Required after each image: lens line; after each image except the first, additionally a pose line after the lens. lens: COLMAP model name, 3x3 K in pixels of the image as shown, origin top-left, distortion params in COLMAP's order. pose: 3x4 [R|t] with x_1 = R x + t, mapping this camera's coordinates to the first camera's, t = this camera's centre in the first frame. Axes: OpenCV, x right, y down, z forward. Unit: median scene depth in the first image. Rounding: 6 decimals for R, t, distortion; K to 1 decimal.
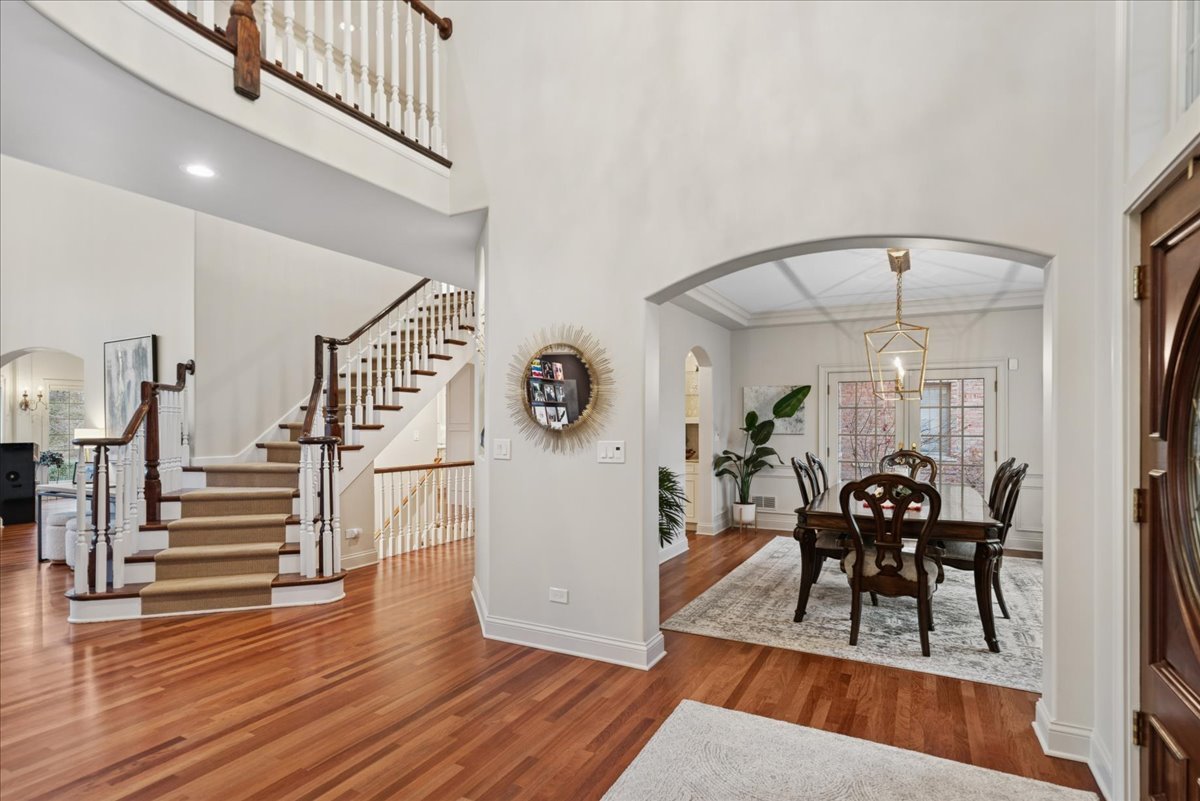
lens RADIAL K [[594.8, 0, 599.9], [0, 594.8, 419.8], [0, 0, 1]] dist [-0.001535, -0.000569]
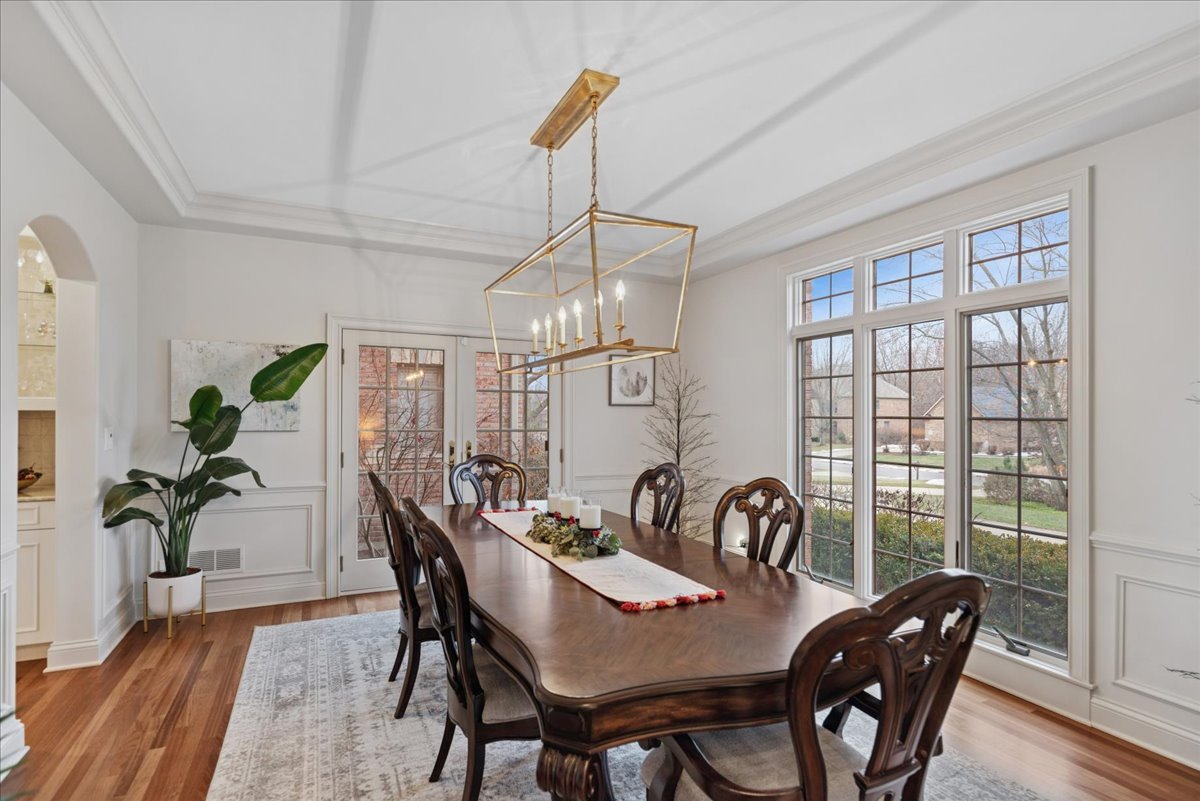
lens RADIAL K [[594.8, 0, 599.9], [0, 594.8, 419.8], [0, 0, 1]] dist [-0.001535, -0.000569]
pose [[0.590677, -0.000984, 0.806907, 0.053017], [-0.013051, 0.999857, 0.010773, 0.003416], [-0.806802, -0.016894, 0.590580, 0.433148]]
